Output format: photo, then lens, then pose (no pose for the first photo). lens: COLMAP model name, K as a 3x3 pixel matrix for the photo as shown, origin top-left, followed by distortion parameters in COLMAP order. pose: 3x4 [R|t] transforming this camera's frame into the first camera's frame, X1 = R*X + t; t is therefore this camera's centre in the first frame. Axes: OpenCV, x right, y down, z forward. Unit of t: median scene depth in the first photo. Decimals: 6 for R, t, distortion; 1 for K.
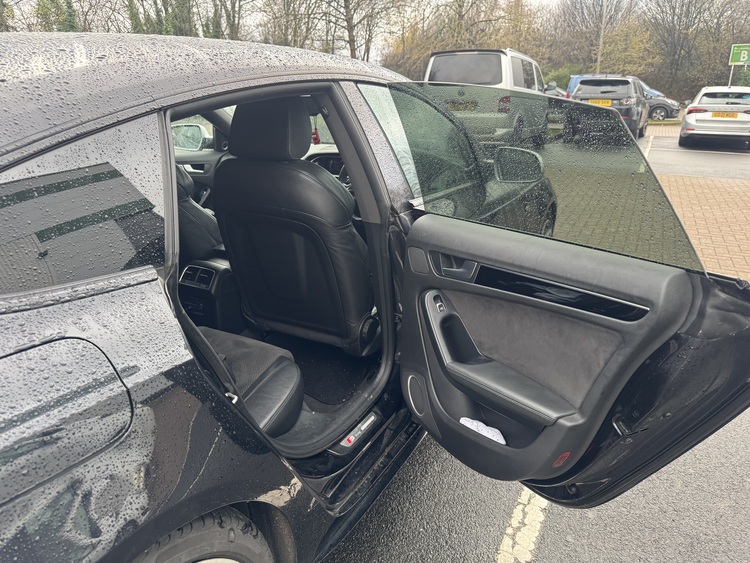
lens RADIAL K [[524.8, 0, 376.9], [0, 524.8, 265.1], [0, 0, 1]] dist [0.007344, -0.005970]
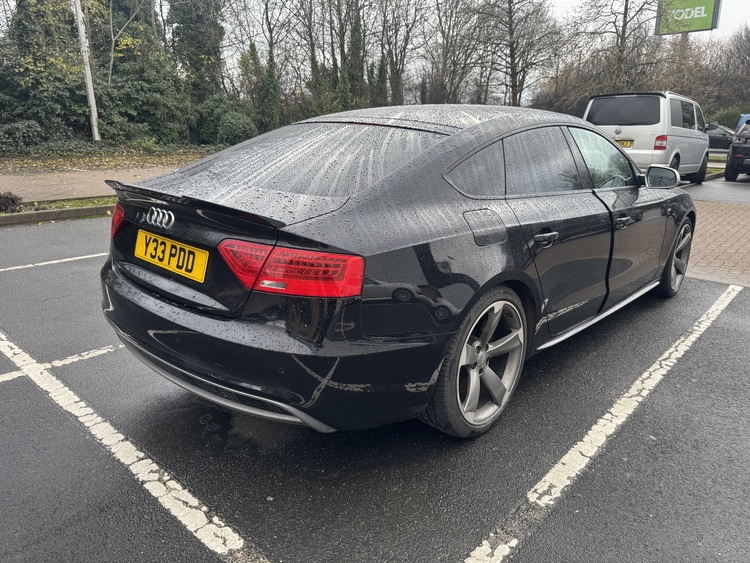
lens RADIAL K [[524.8, 0, 376.9], [0, 524.8, 265.1], [0, 0, 1]] dist [0.007344, -0.005970]
pose [[0.966012, 0.068931, -0.249137, -0.027911], [-0.085287, 0.994812, -0.055451, 0.044616], [0.244022, 0.074815, 0.966880, -0.137110]]
